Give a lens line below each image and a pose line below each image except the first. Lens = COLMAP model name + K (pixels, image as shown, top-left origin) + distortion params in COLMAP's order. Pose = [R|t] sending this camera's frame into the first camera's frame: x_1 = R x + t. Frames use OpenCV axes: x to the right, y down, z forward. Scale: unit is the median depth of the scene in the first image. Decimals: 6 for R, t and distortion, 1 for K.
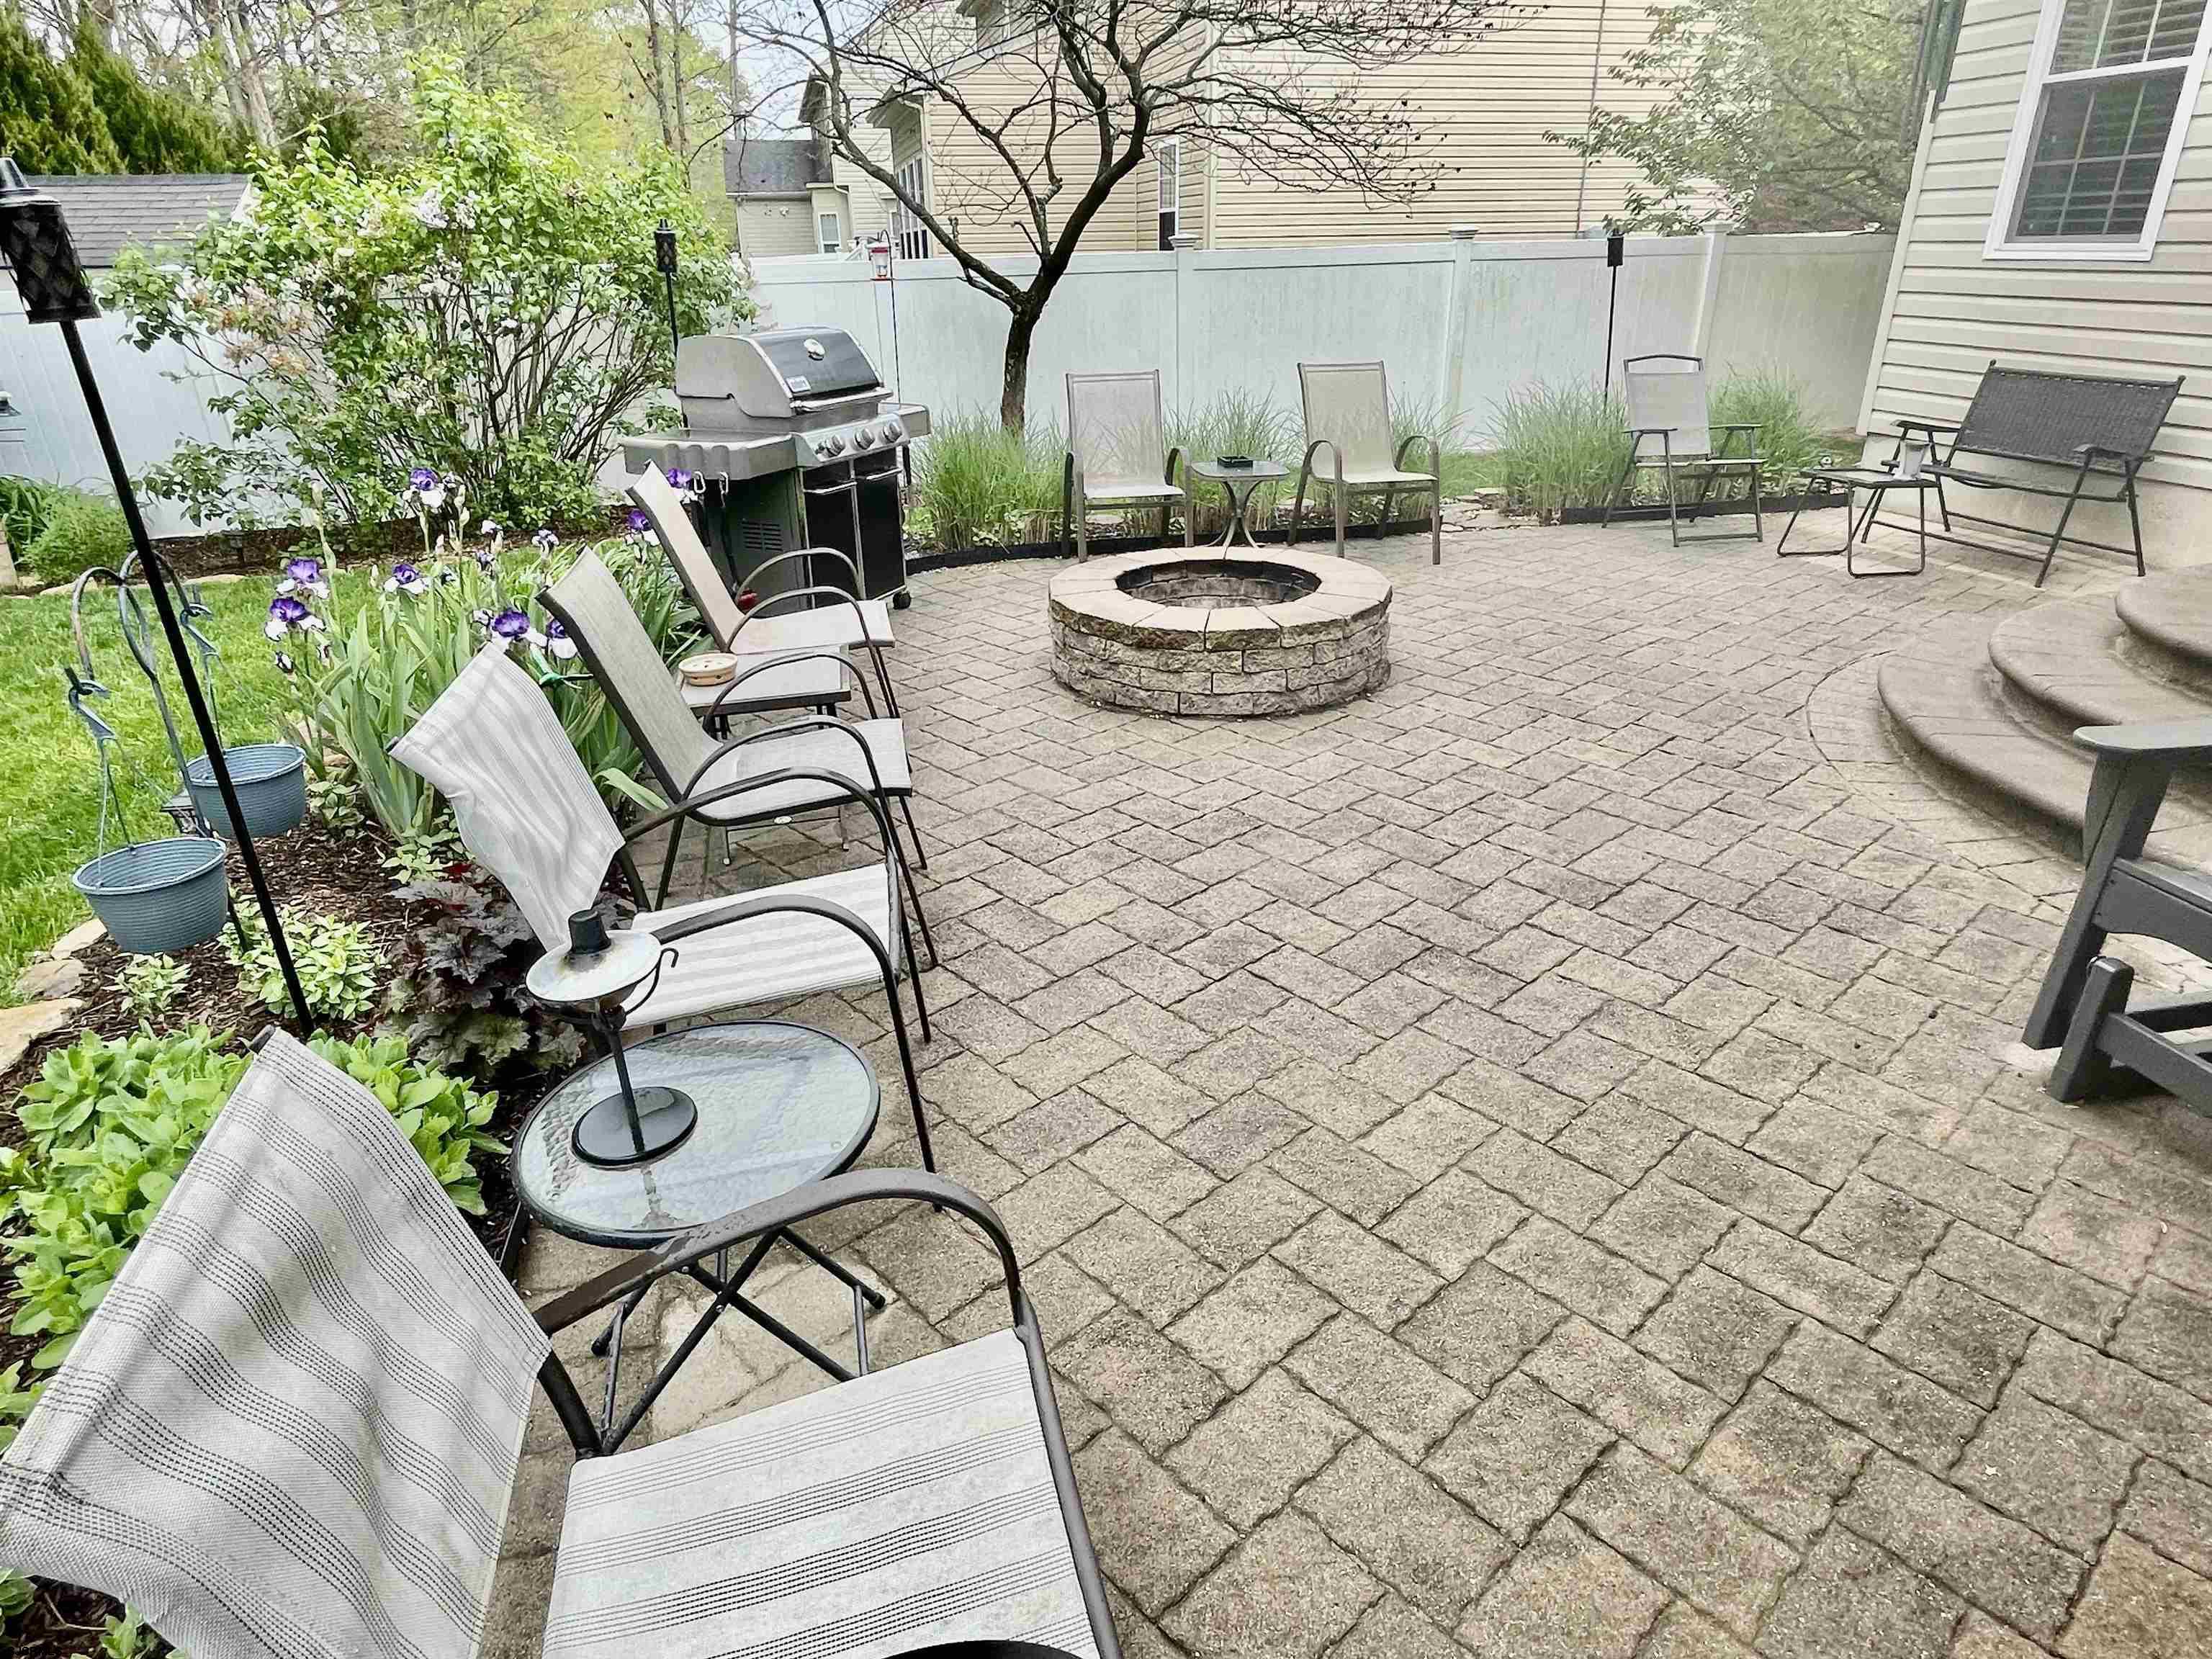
lens RADIAL K [[1267.6, 0, 1106.0], [0, 1267.6, 829.5], [0, 0, 1]] dist [0.000962, 0.000331]
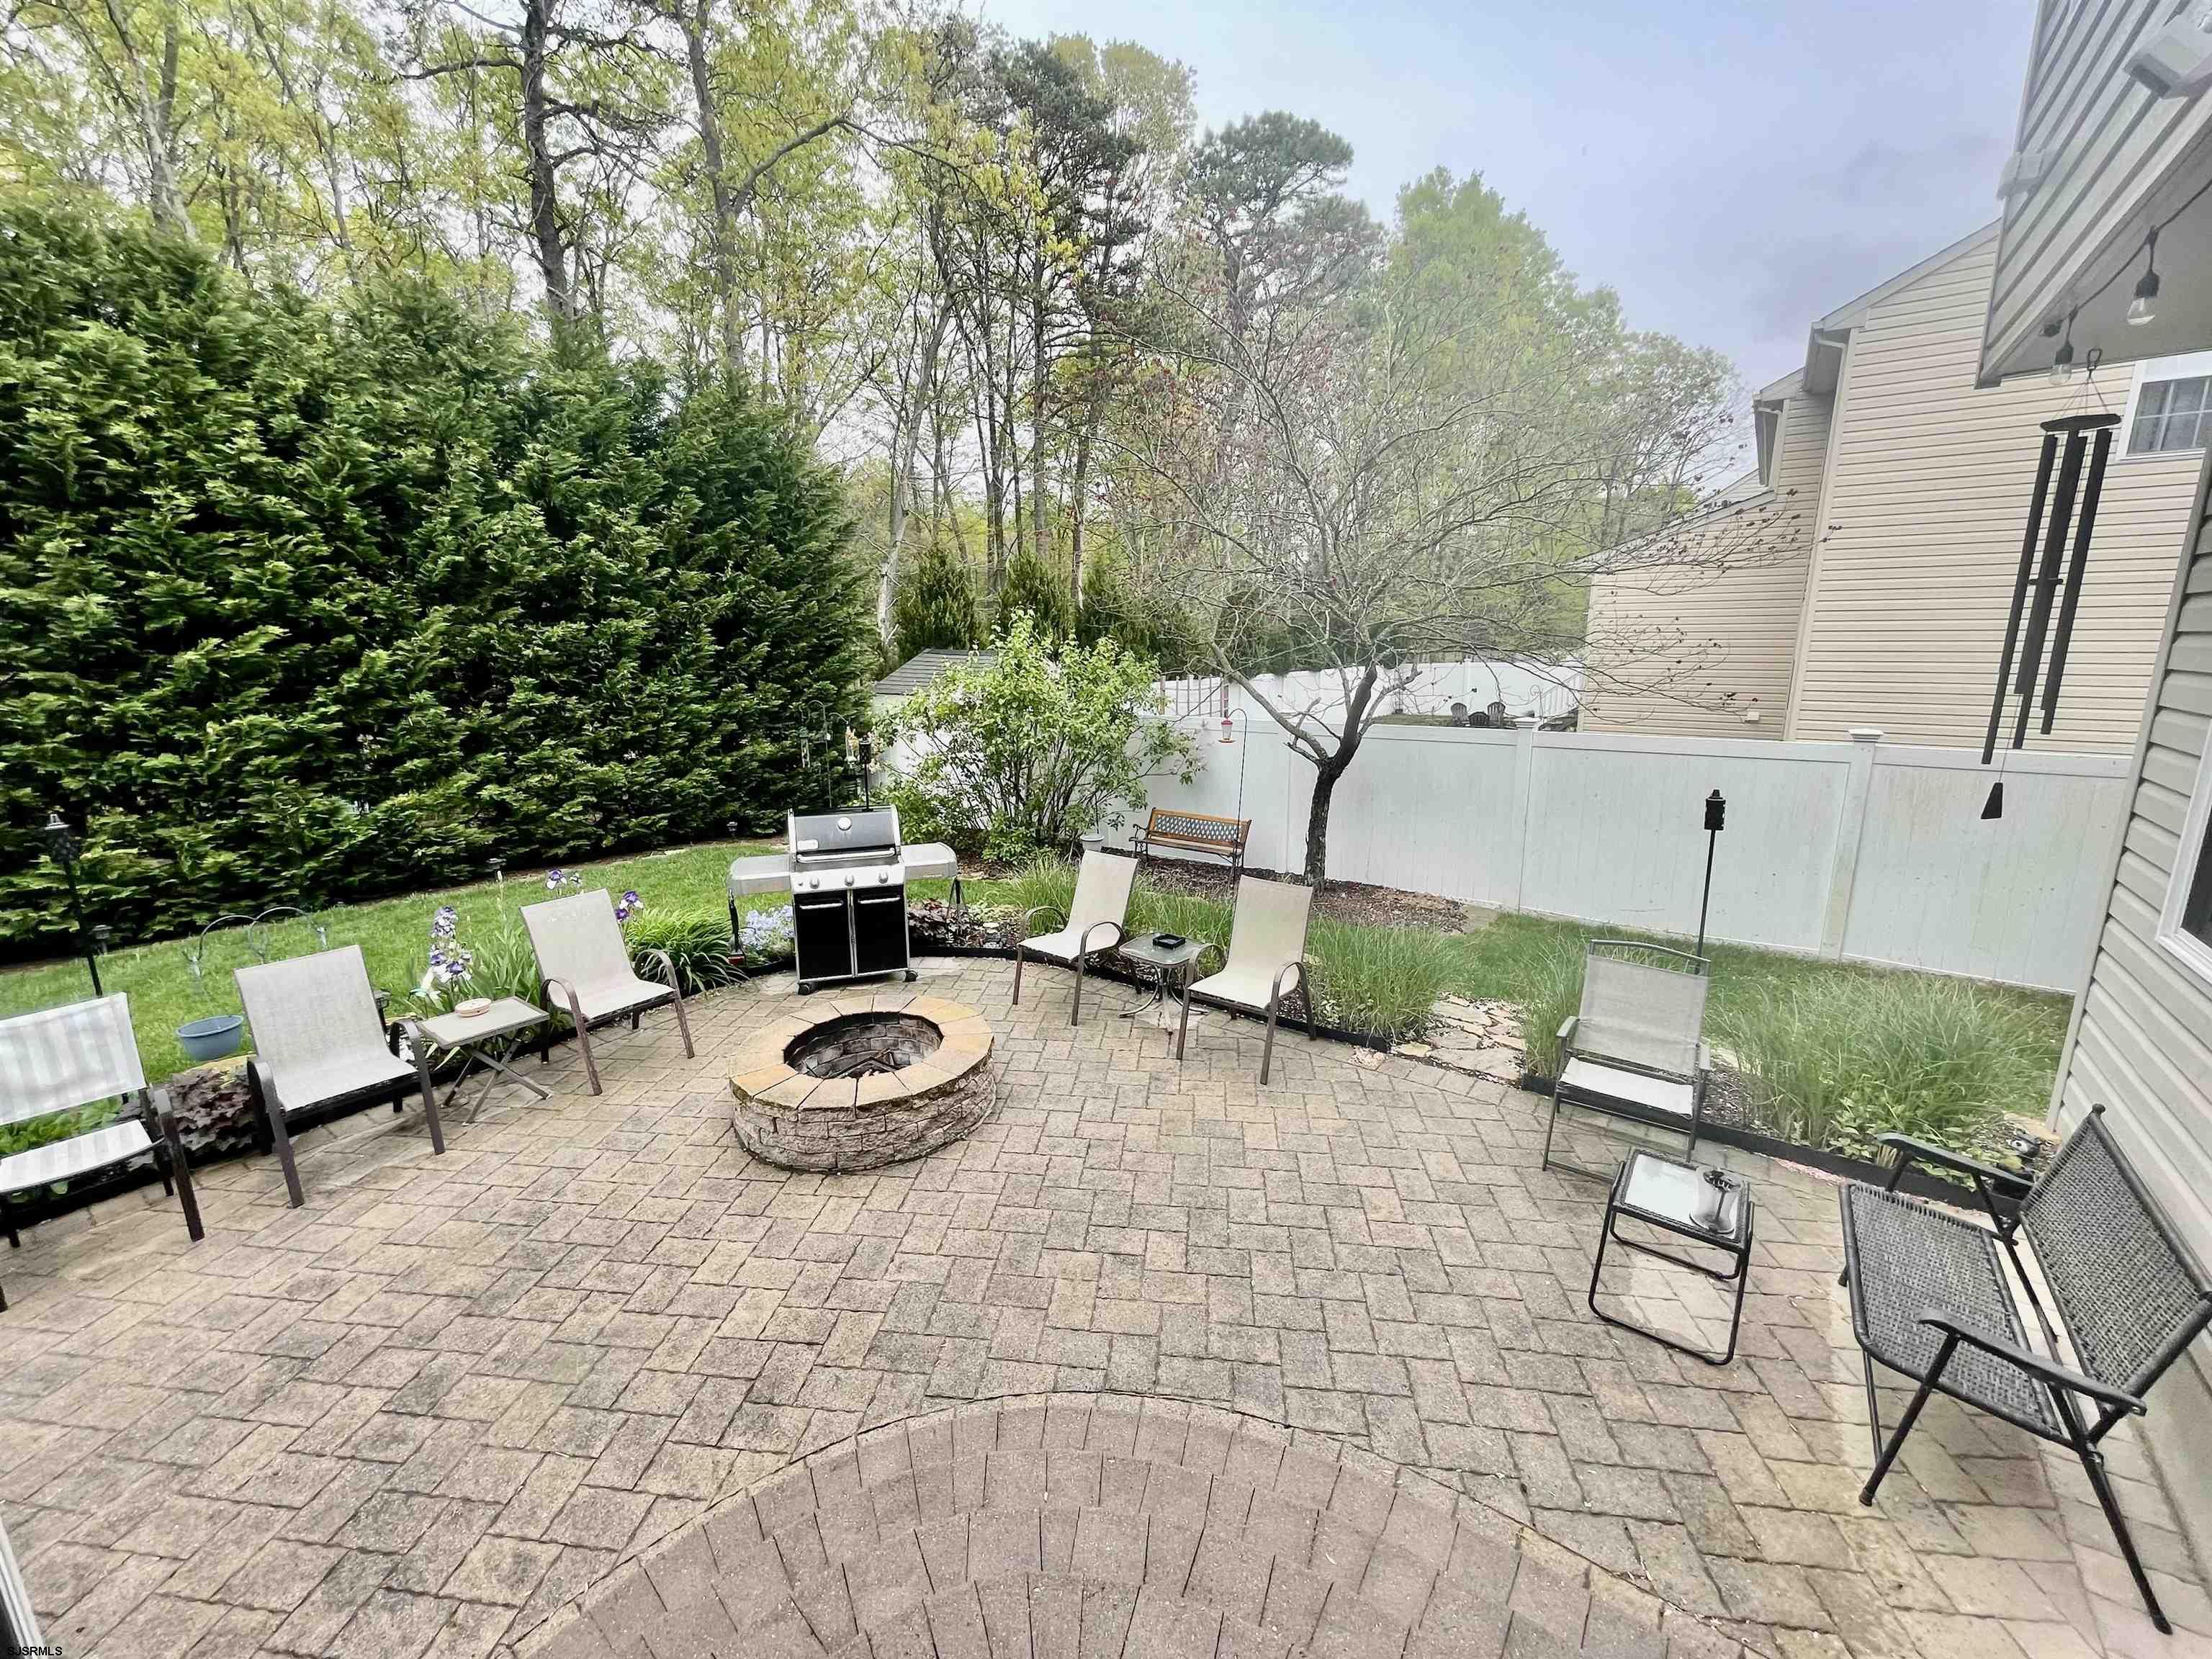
lens RADIAL K [[886.4, 0, 1106.0], [0, 886.4, 829.5], [0, 0, 1]] dist [-0.000322, -0.000280]
pose [[0.660452, 0.170498, -0.731255, 0.793682], [-0.317163, 0.946081, -0.065868, -0.373399], [0.680596, 0.275430, 0.678917, 0.405044]]
